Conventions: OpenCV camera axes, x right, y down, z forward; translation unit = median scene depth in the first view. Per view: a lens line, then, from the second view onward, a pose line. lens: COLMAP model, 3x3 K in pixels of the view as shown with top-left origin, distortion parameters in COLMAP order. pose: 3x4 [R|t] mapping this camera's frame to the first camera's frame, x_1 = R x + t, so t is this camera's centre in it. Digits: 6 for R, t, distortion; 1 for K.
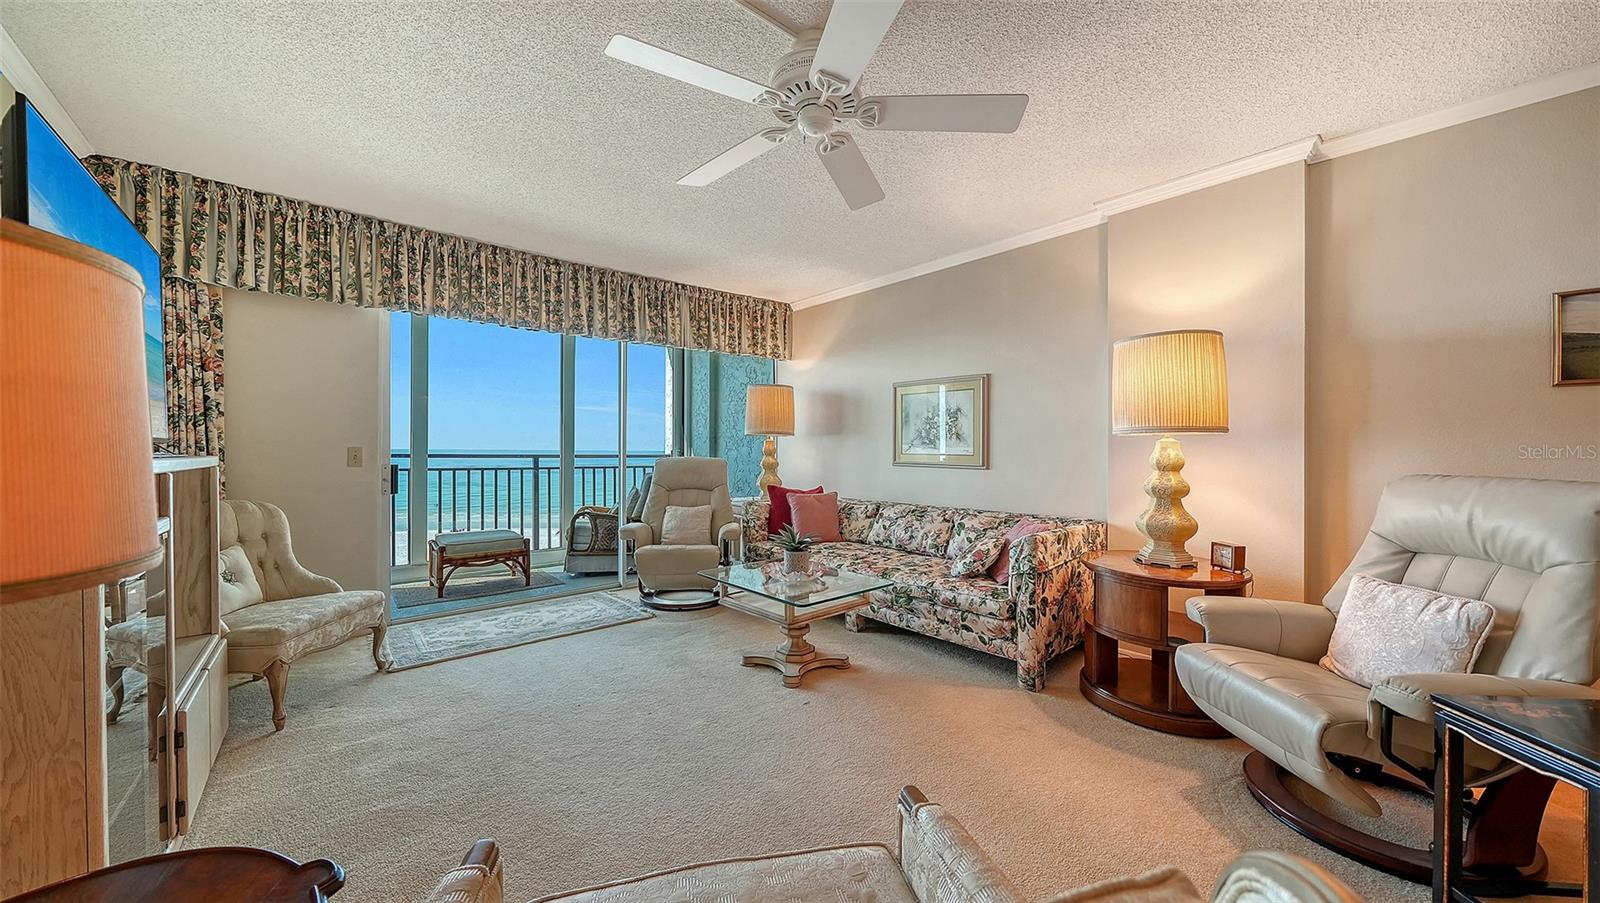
lens RADIAL K [[571.1, 0, 802.6], [0, 571.1, 450.7], [0, 0, 1]] dist [-0.000608, -0.000693]
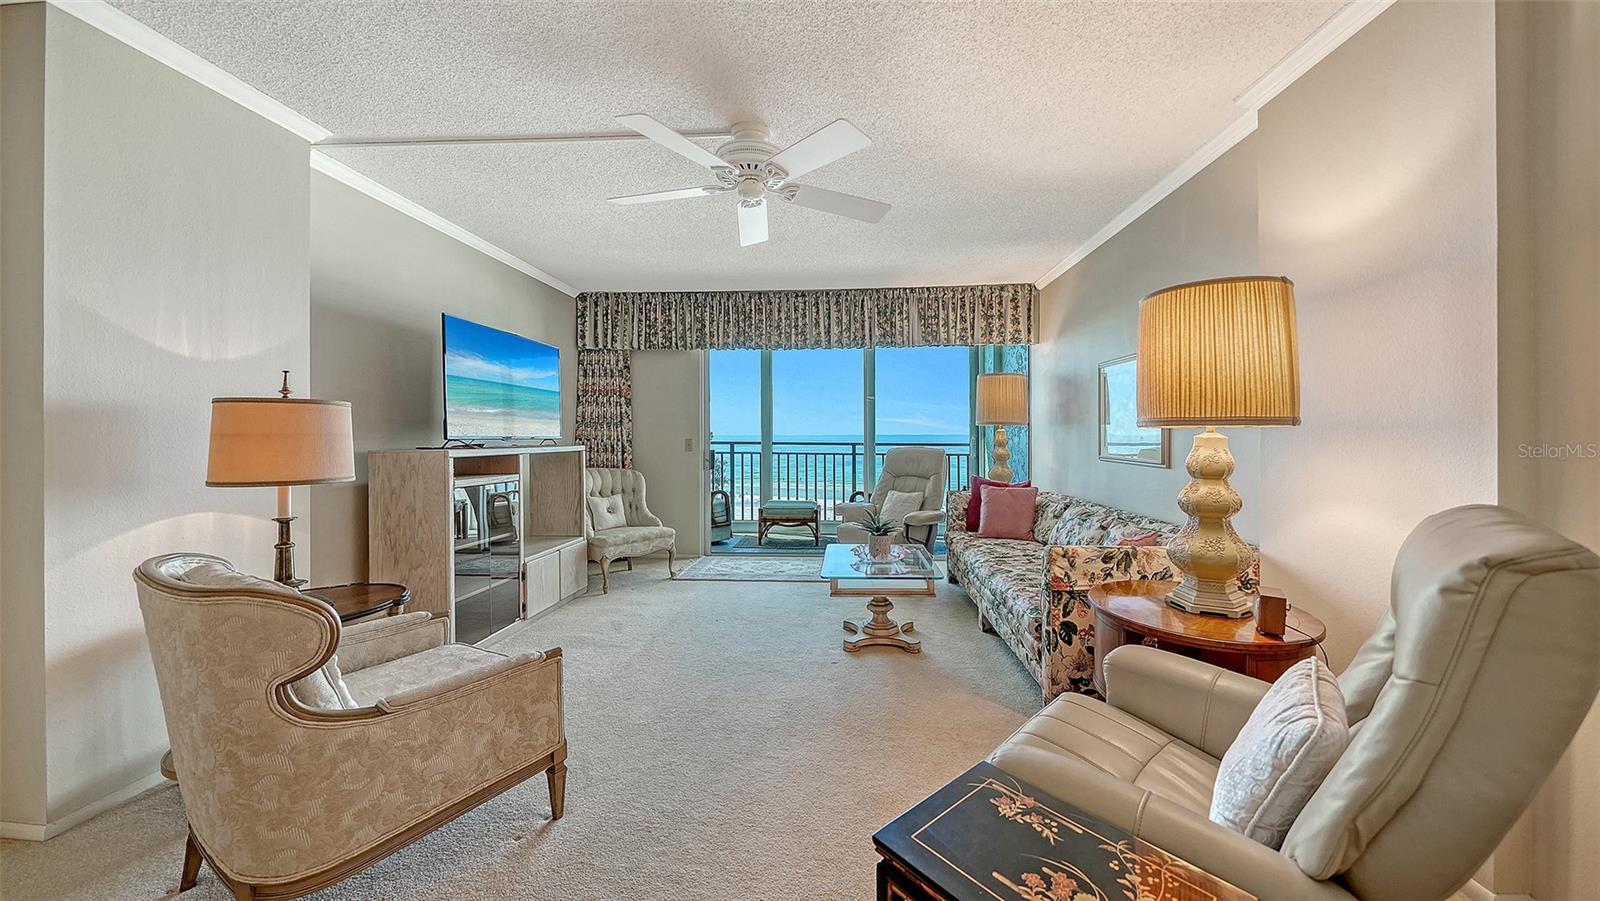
lens RADIAL K [[575.8, 0, 792.4], [0, 575.8, 443.3], [0, 0, 1]] dist [-0.011996, -0.000215]
pose [[0.698227, 0.007532, -0.715837, 0.479637], [0.002137, 0.999918, 0.012605, -0.011559], [0.715873, -0.010331, 0.698154, 0.078168]]
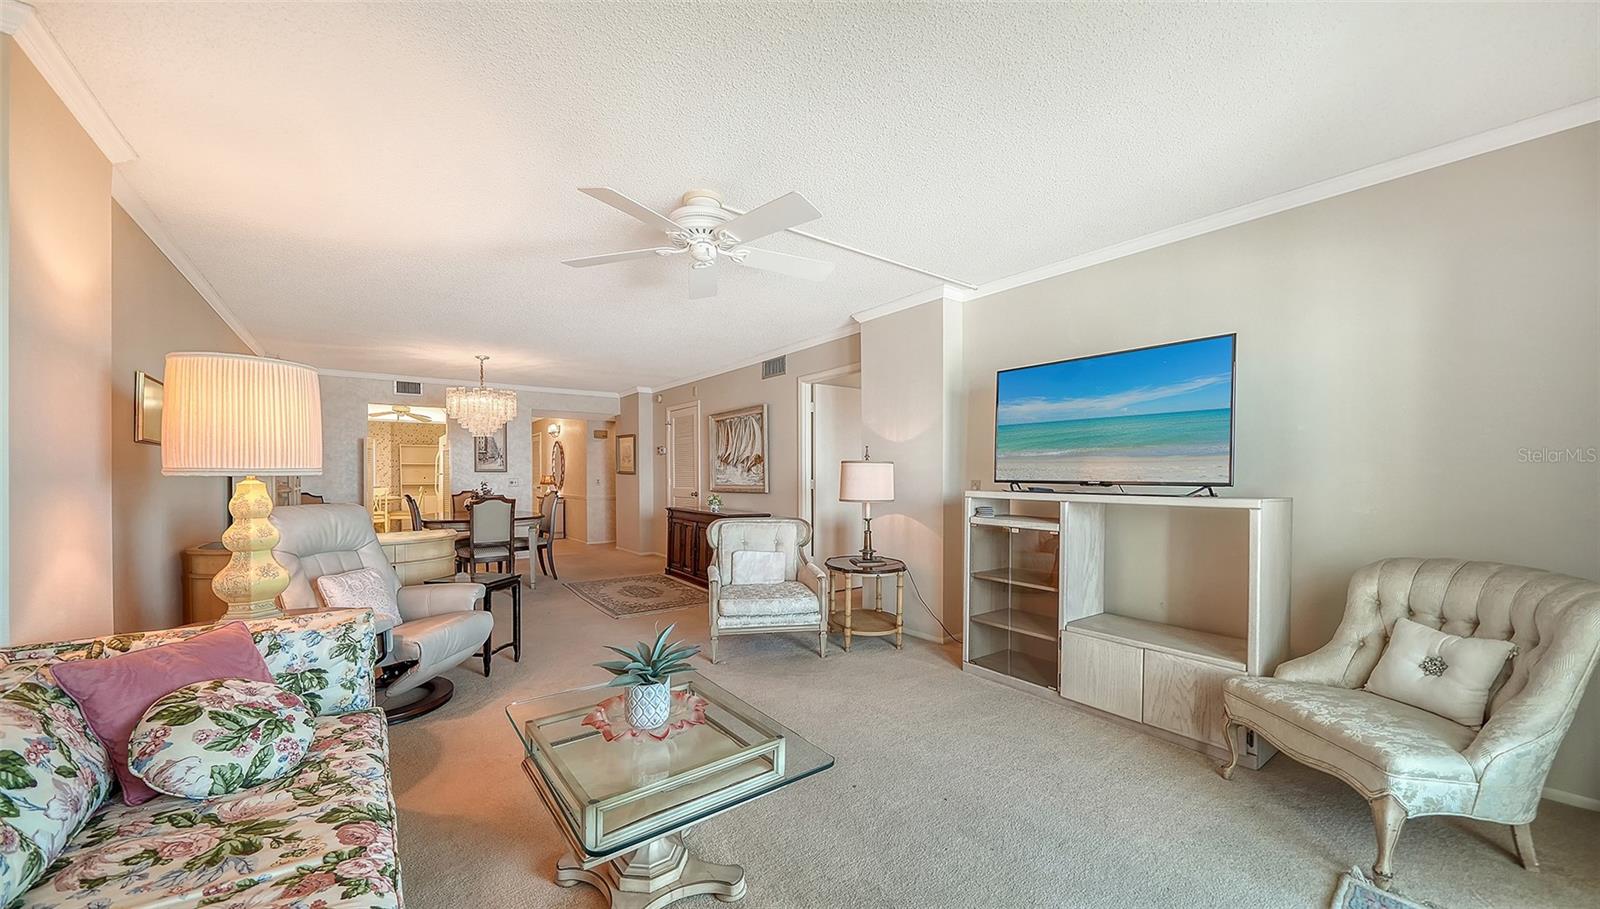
lens RADIAL K [[571.1, 0, 801.2], [0, 571.1, 468.7], [0, 0, 1]] dist [-0.000608, -0.000693]
pose [[-0.999090, -0.001316, 0.042627, -0.143085], [-0.001609, 0.999975, -0.006821, -0.022022], [-0.042617, -0.006884, -0.999068, 1.177103]]
